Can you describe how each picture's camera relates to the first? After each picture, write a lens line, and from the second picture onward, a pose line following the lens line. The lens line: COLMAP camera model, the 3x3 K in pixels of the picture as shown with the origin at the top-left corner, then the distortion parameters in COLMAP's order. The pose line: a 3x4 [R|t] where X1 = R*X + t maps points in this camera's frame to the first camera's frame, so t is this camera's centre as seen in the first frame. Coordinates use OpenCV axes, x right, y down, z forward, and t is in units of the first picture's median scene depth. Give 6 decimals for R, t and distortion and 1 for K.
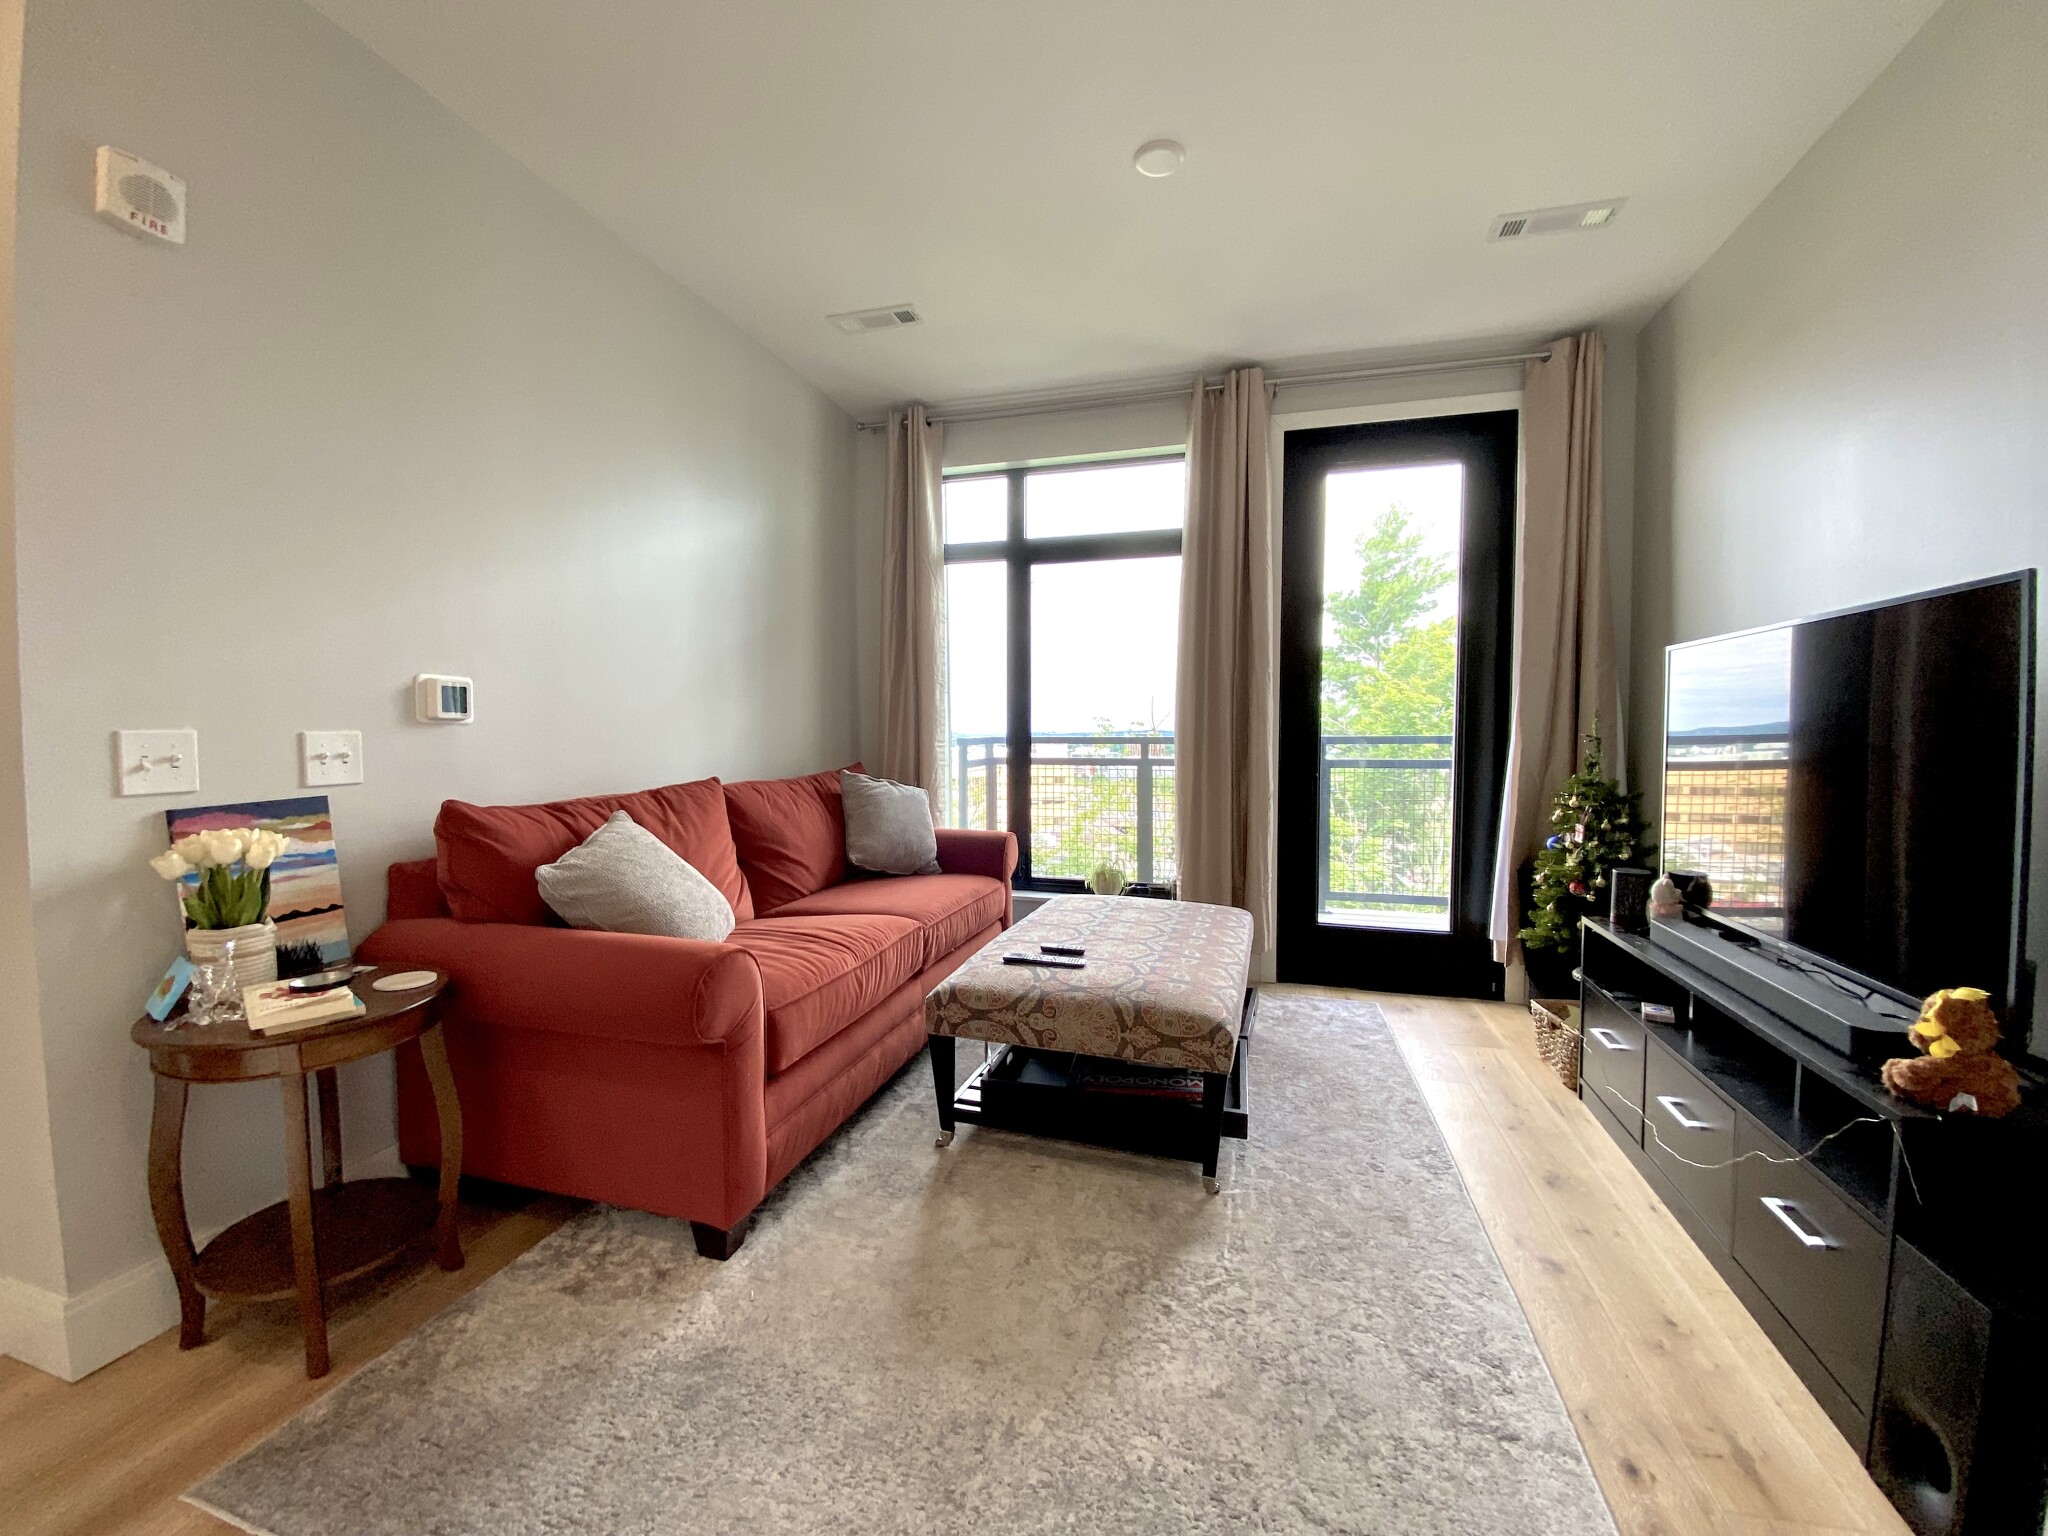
lens RADIAL K [[816.8, 0, 1024.0], [0, 816.8, 768.0], [0, 0, 1]] dist [-0.000699, -0.000221]
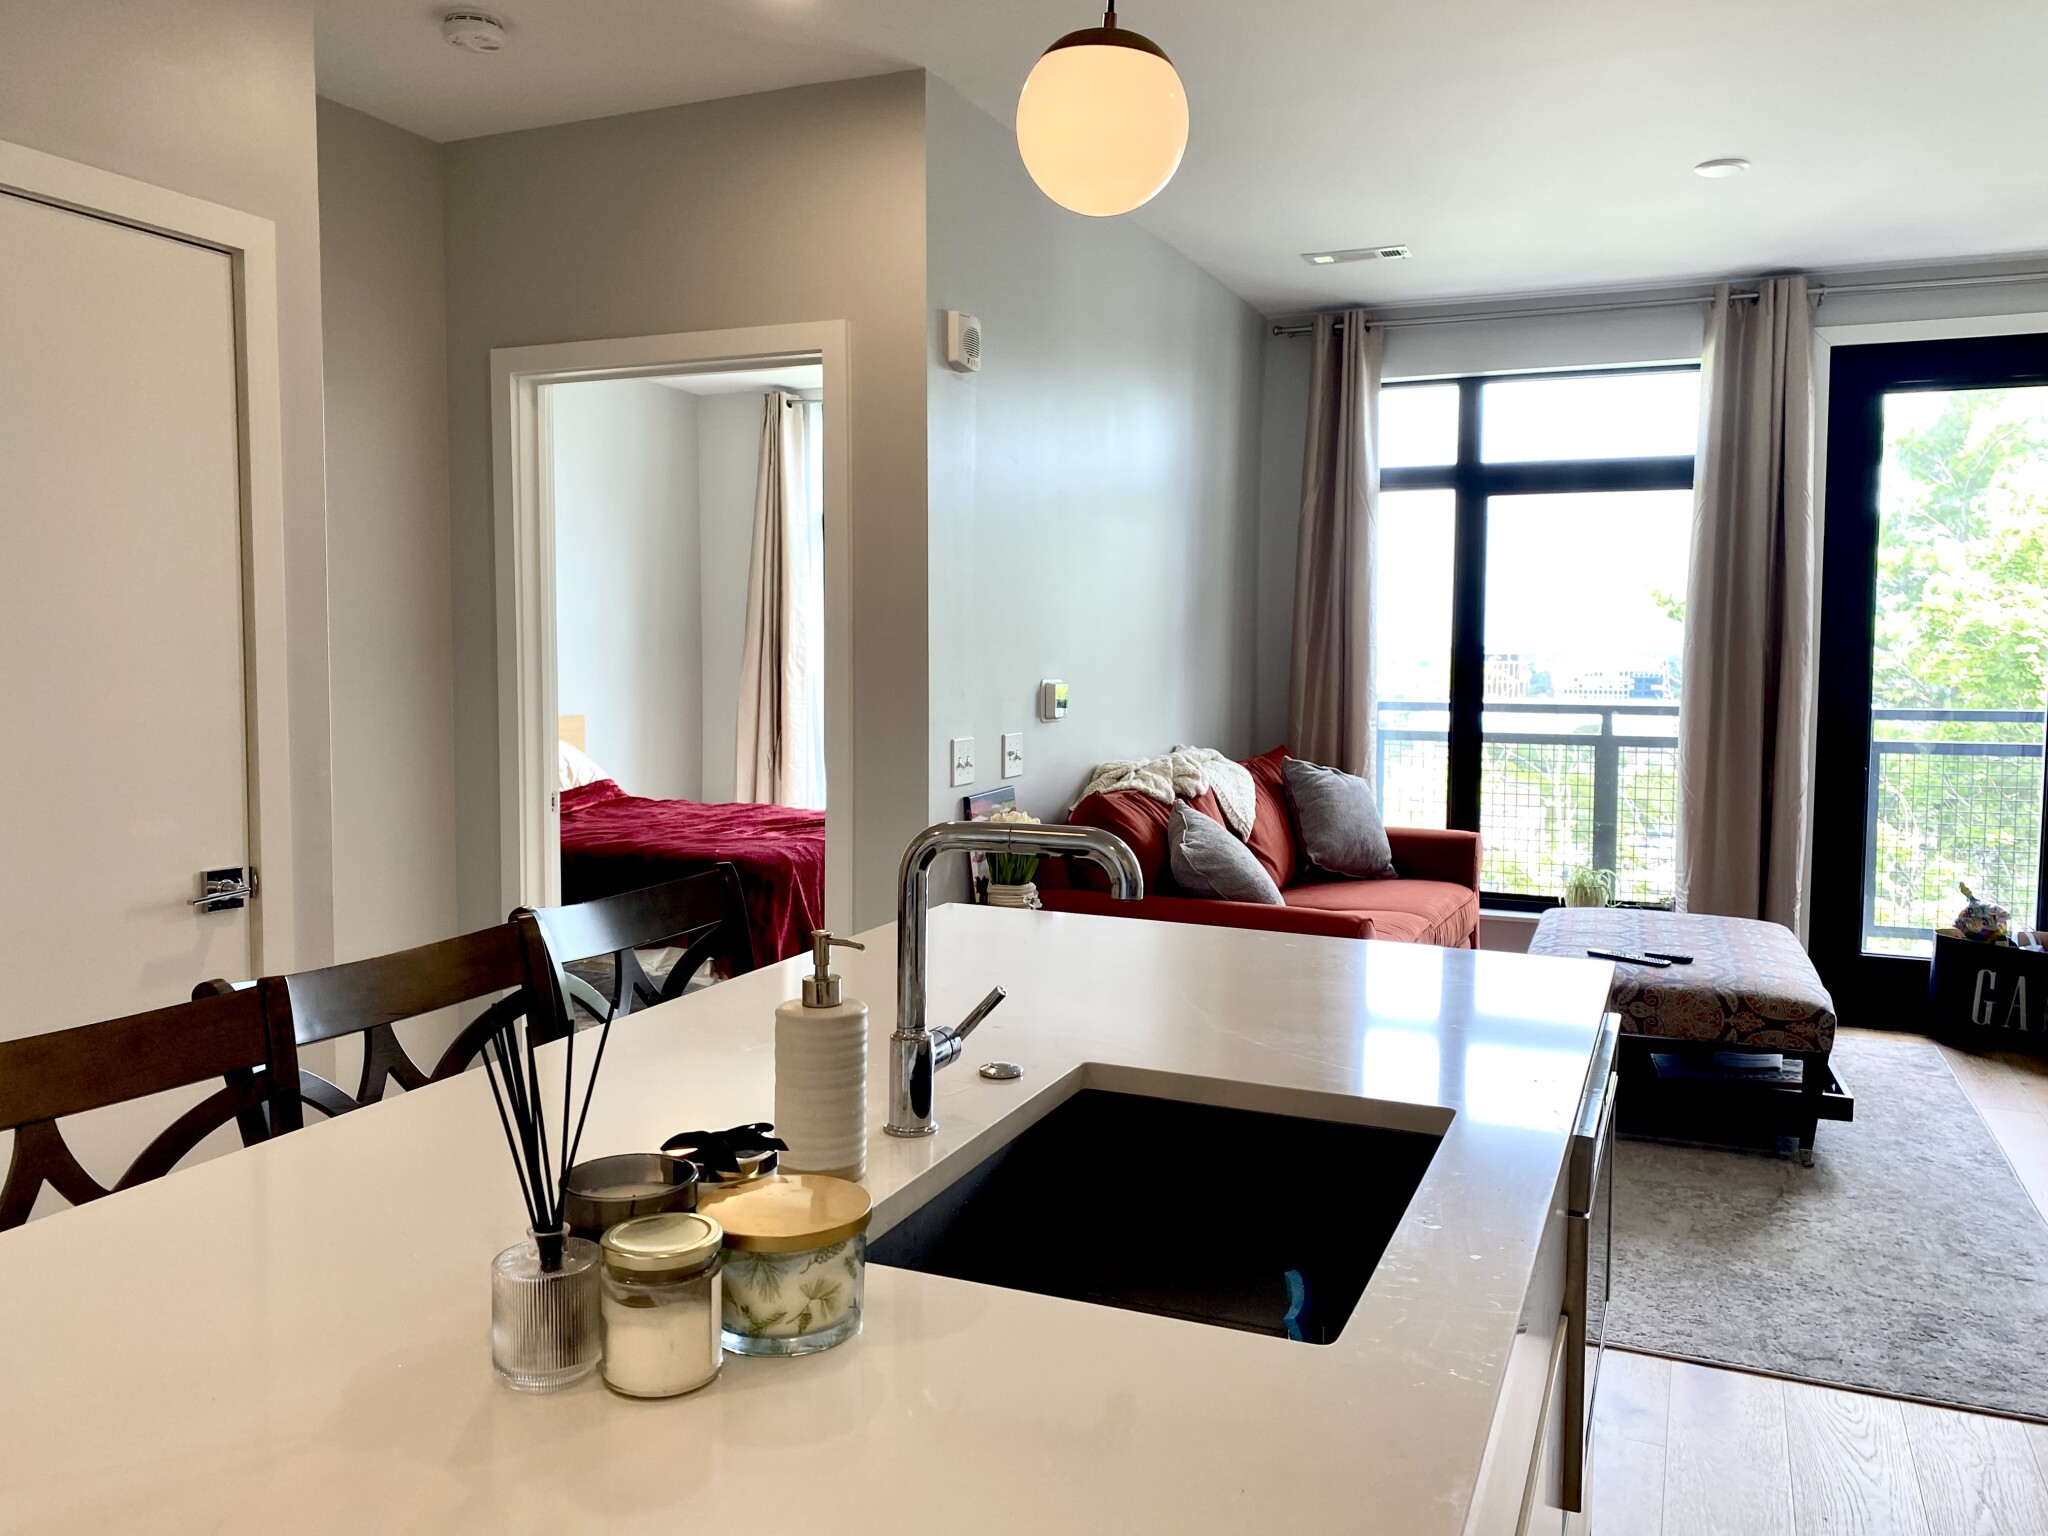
lens RADIAL K [[1595.5, 0, 1024.0], [0, 1595.5, 768.0], [0, 0, 1]] dist [-0.010169, 0.004203]
pose [[0.991880, 0.007564, -0.126953, -0.257883], [-0.003709, 0.999526, 0.030578, -0.032445], [0.127124, -0.029858, 0.991437, -0.644799]]
